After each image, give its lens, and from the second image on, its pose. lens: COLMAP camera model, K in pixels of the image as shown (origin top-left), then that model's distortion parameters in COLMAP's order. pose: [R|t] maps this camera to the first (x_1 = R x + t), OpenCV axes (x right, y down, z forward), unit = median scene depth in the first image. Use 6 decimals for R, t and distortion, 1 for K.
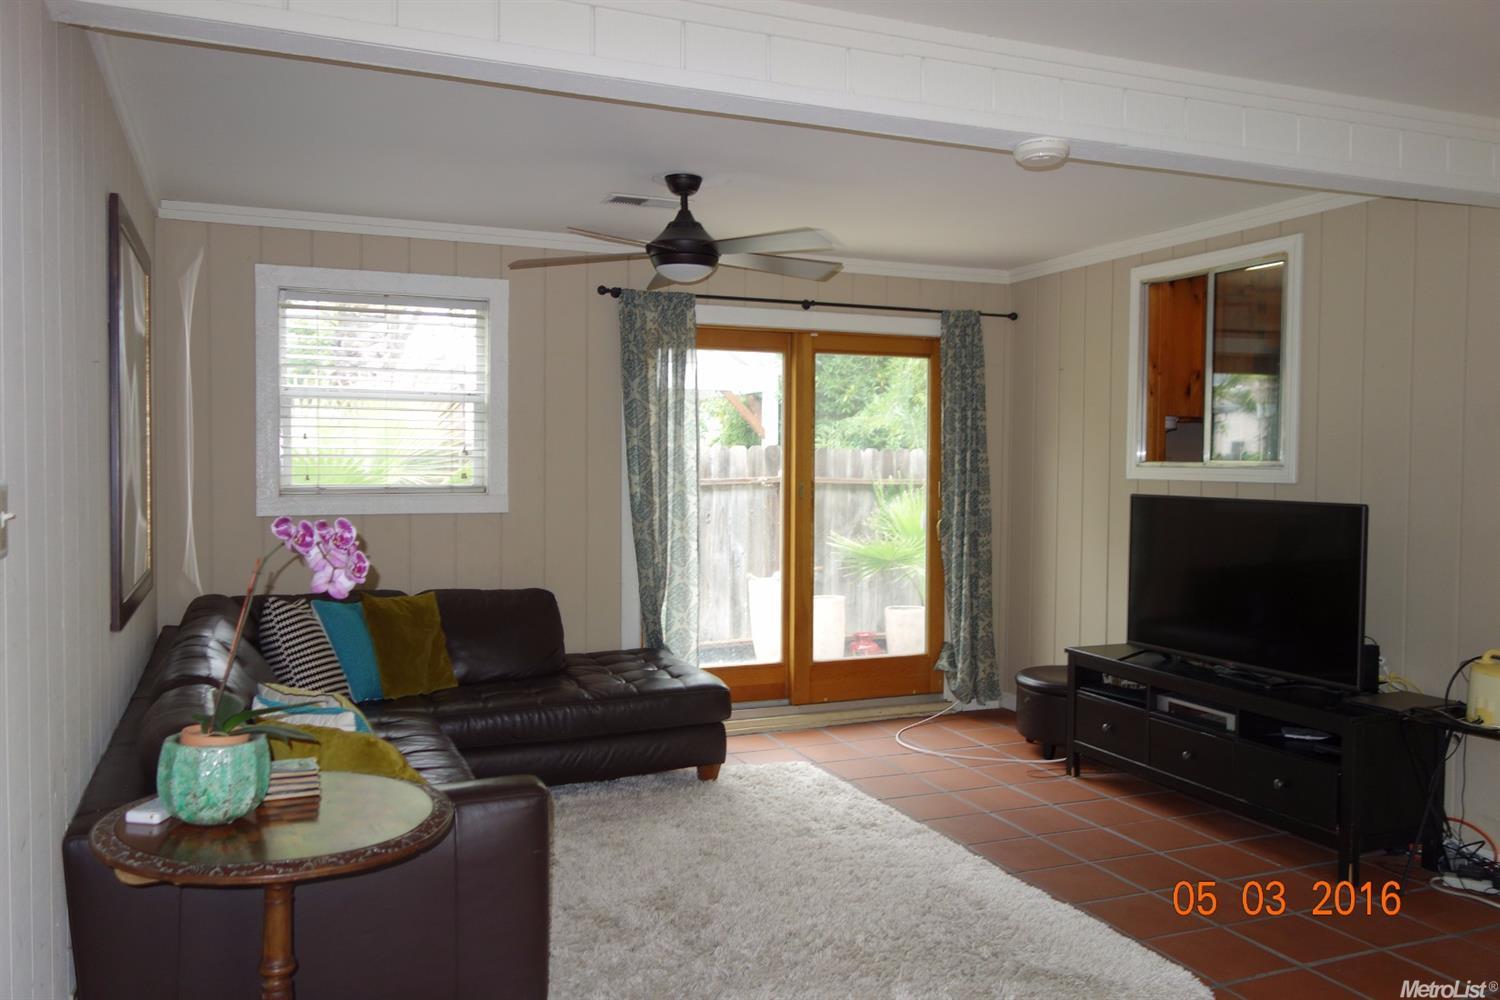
lens RADIAL K [[1185.0, 0, 750.1], [0, 1185.0, 467.0], [0, 0, 1]] dist [0.000444, 0.000788]
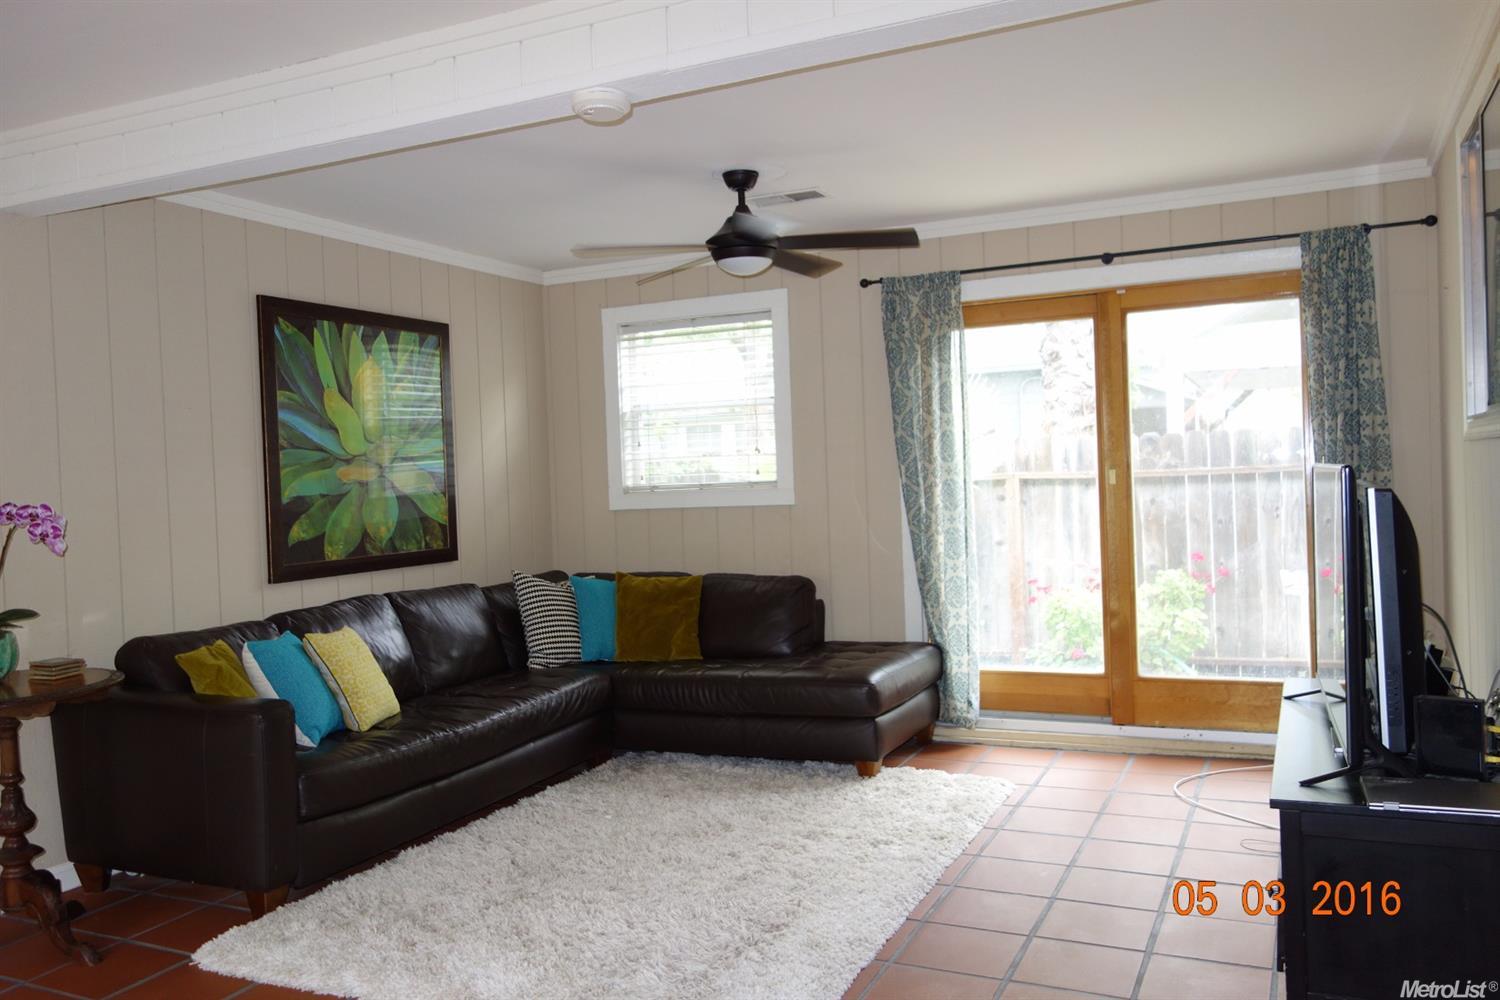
lens RADIAL K [[1178.0, 0, 750.1], [0, 1178.0, 495.1], [0, 0, 1]] dist [0.000958, 0.002131]
pose [[0.661369, -0.018675, -0.749829, 0.553476], [0.036650, 0.999300, 0.007438, 0.019443], [0.749165, -0.032401, 0.661590, 0.258500]]
